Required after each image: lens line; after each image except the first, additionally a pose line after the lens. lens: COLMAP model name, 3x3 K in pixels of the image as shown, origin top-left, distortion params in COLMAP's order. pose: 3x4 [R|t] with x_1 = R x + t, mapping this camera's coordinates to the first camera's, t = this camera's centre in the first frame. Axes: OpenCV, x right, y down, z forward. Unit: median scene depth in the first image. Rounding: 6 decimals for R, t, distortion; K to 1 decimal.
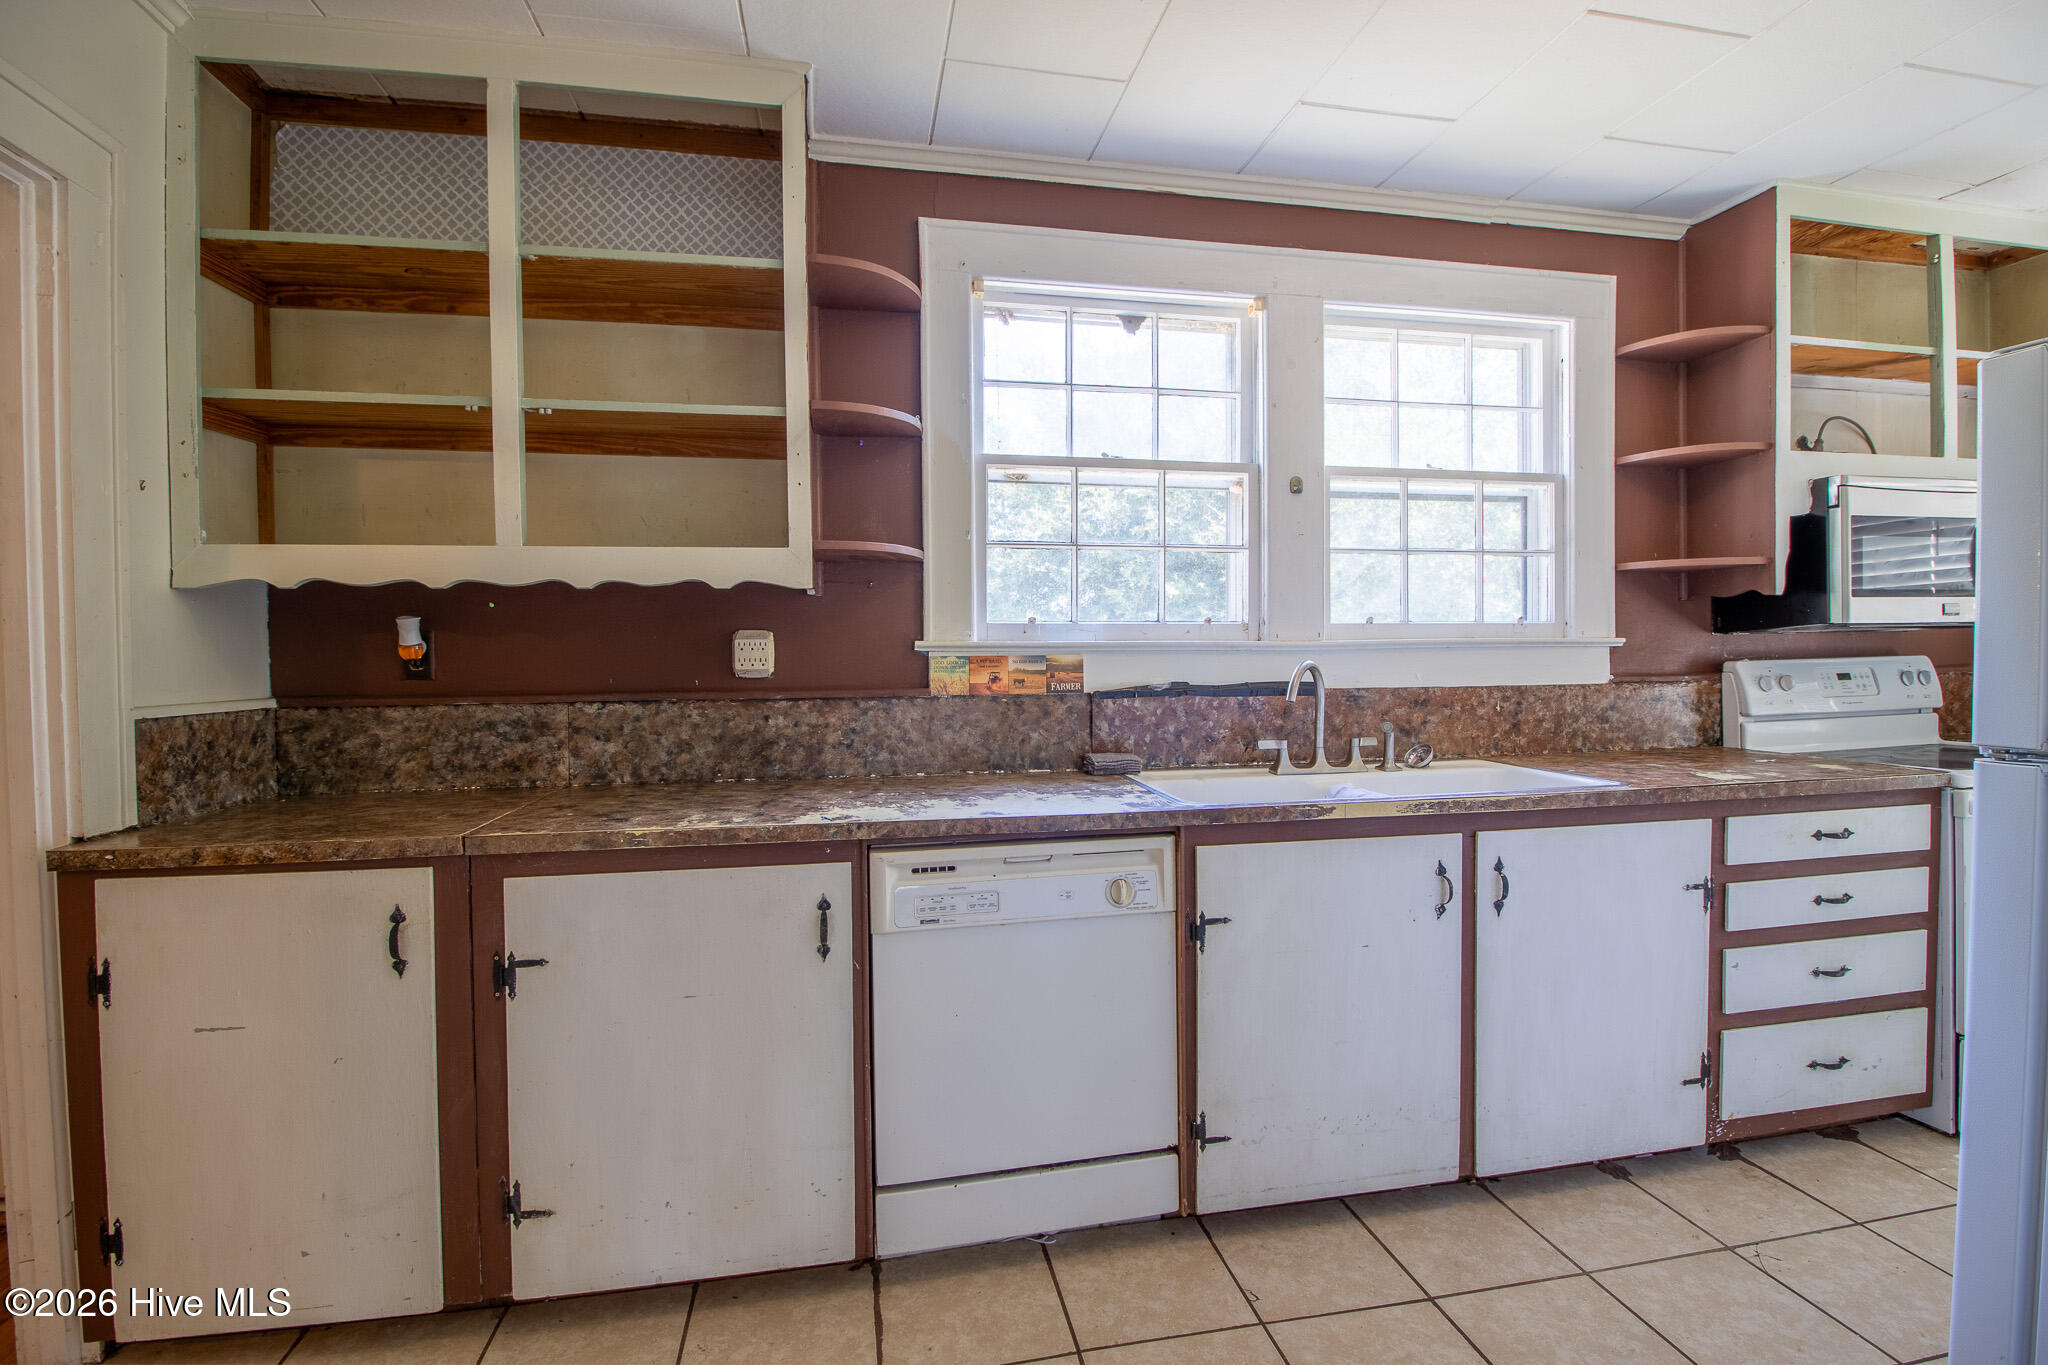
lens RADIAL K [[949.4, 0, 1036.1], [0, 949.4, 673.7], [0, 0, 1]] dist [0.000704, -0.014326]
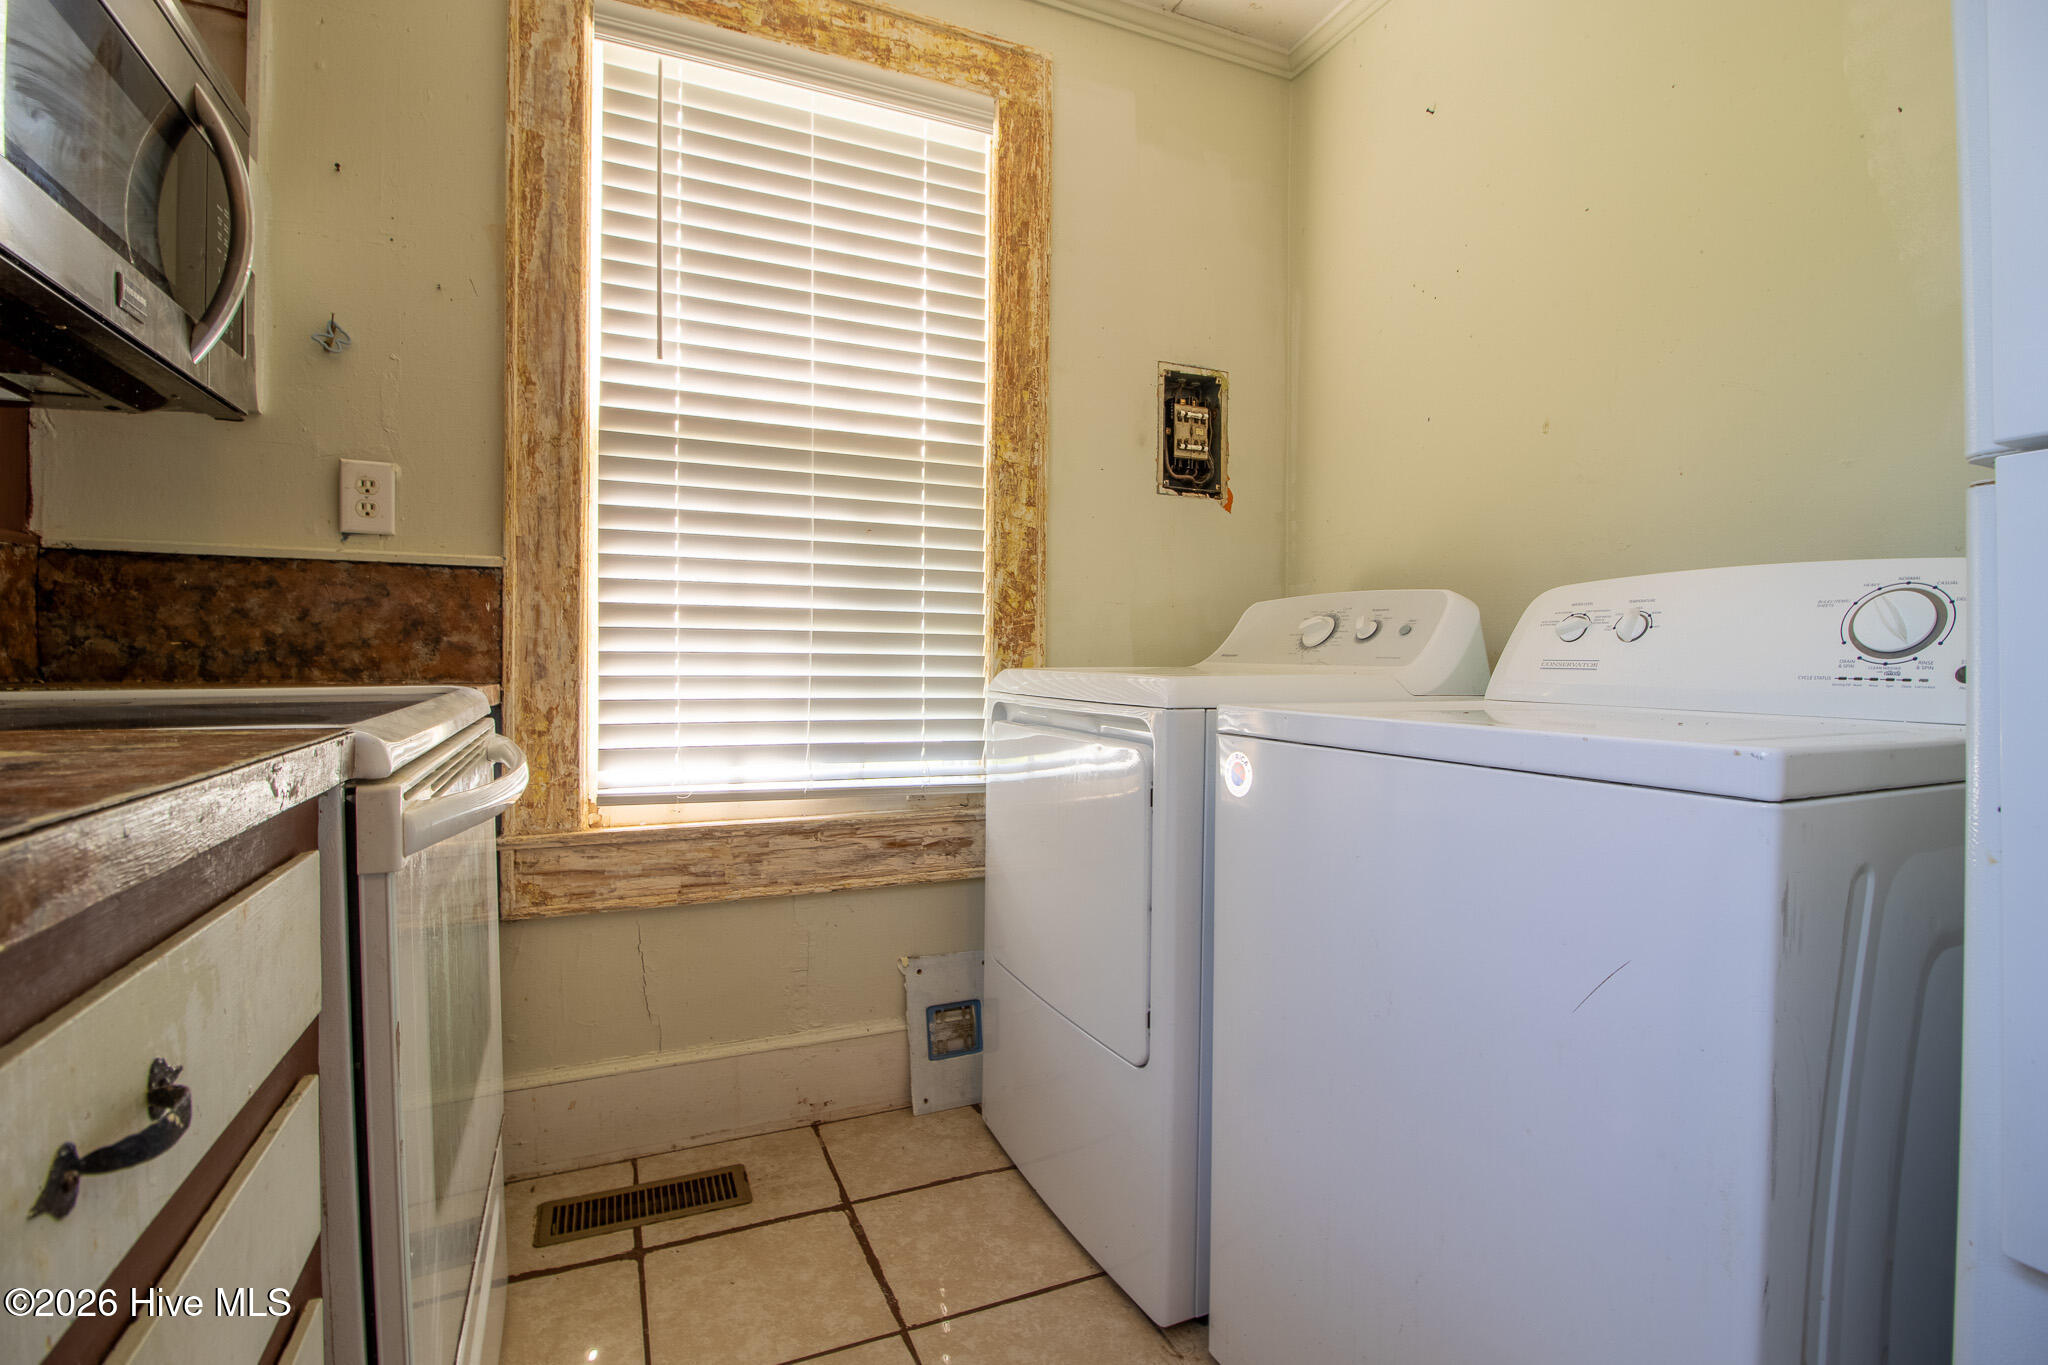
lens RADIAL K [[949.4, 0, 1036.1], [0, 949.4, 673.7], [0, 0, 1]] dist [0.000704, -0.014326]
pose [[-0.225191, -0.000729, 0.974314, 0.501730], [0.016337, 0.999856, 0.004524, 0.069203], [-0.974178, 0.016937, -0.225147, 0.681471]]
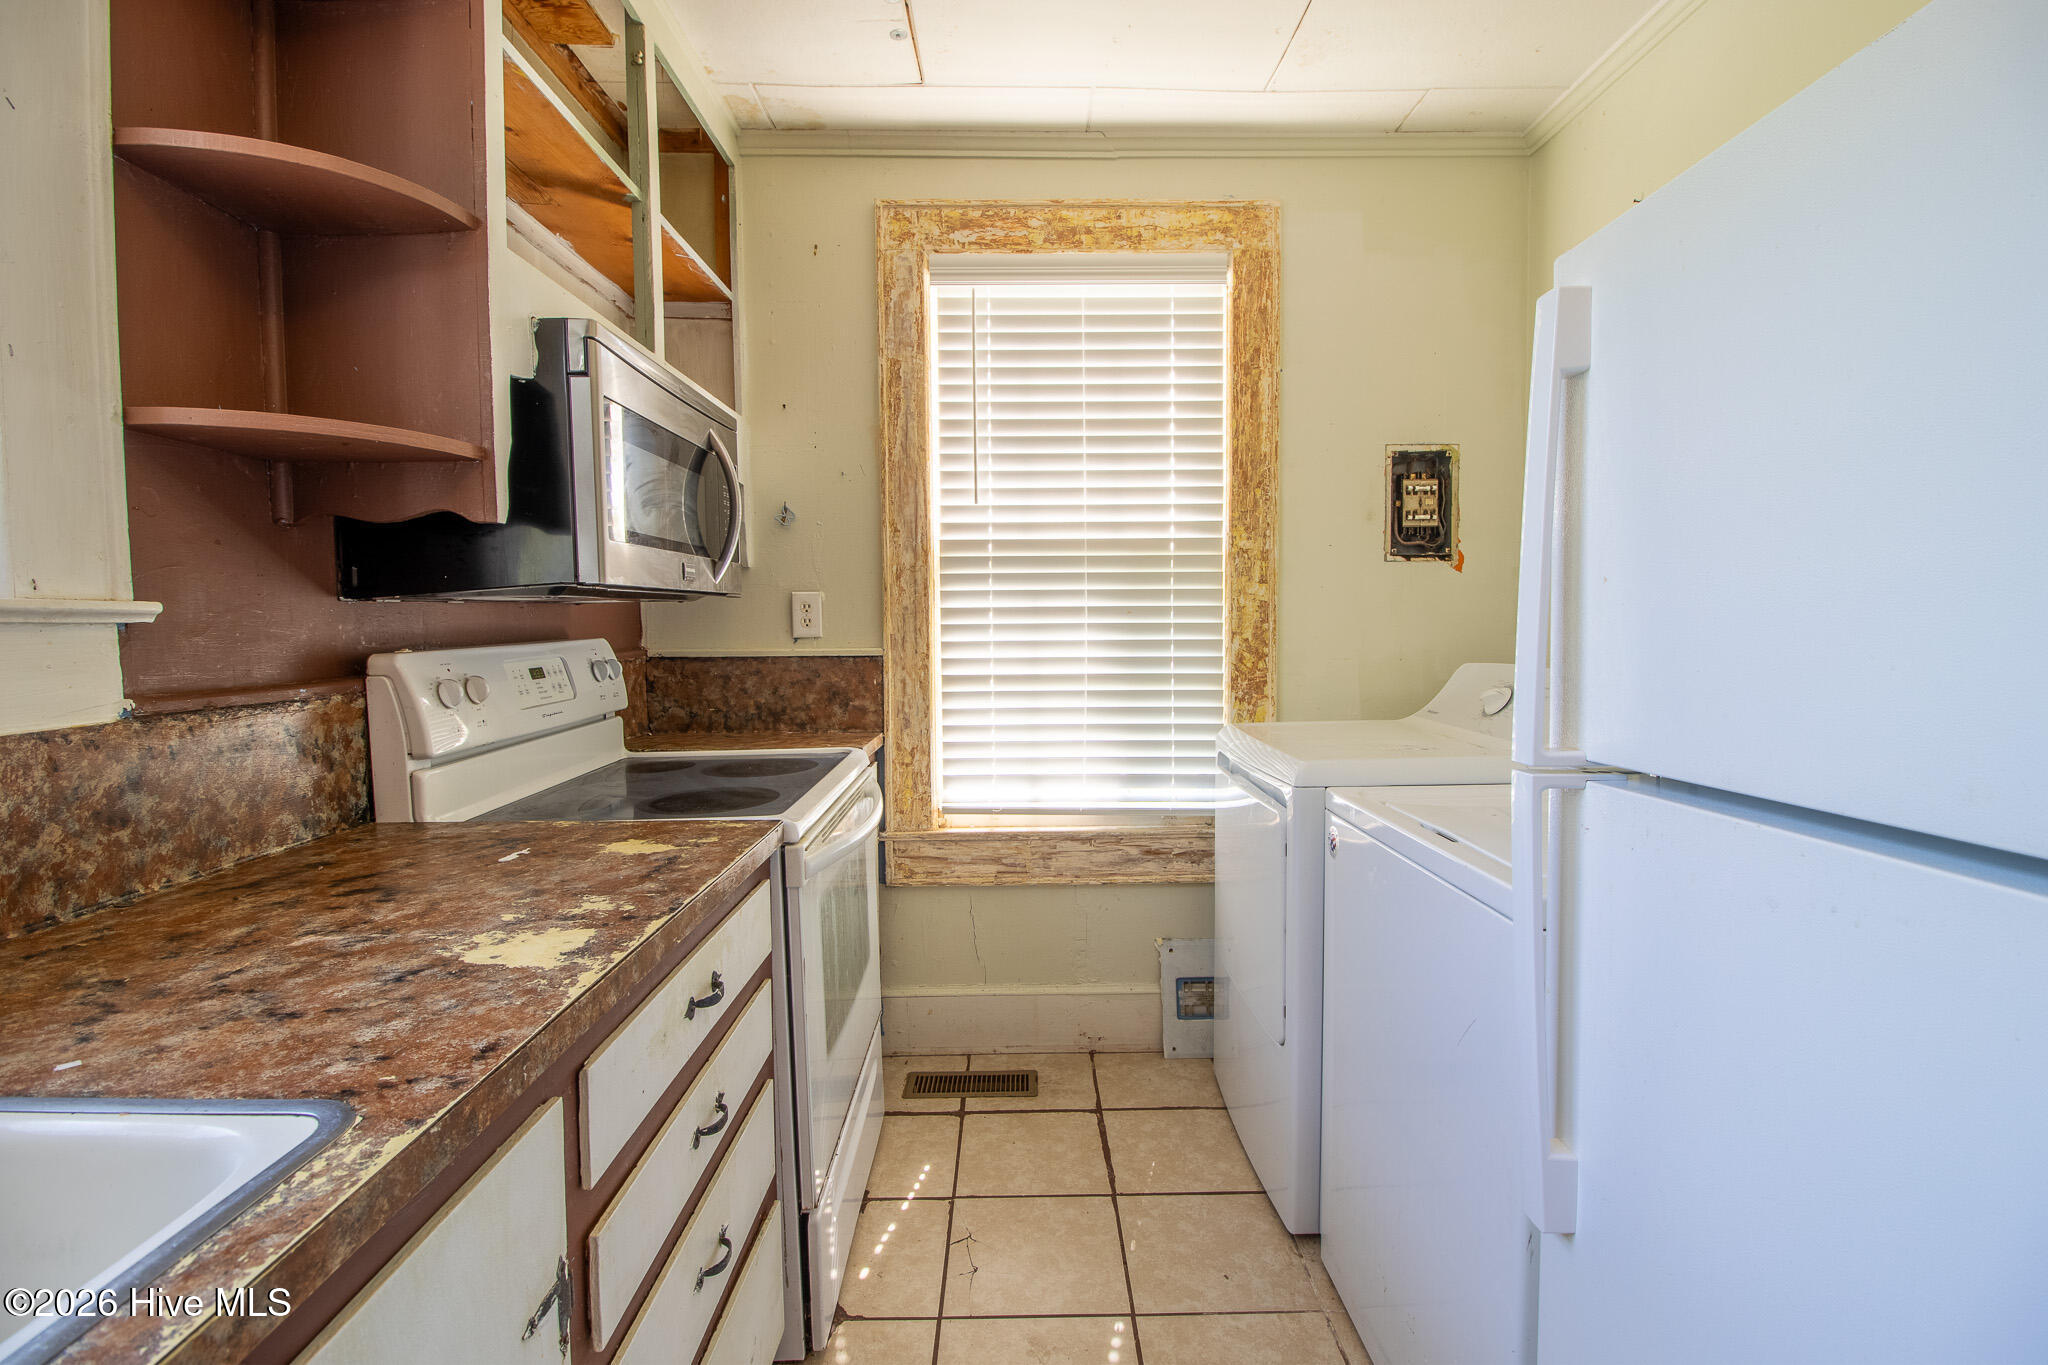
lens RADIAL K [[949.4, 0, 1036.1], [0, 949.4, 673.7], [0, 0, 1]] dist [0.000704, -0.014326]
pose [[0.181163, -0.045162, 0.982416, 0.301232], [0.027918, 0.998779, 0.040766, -0.013672], [-0.983057, 0.020042, 0.182203, 0.568176]]
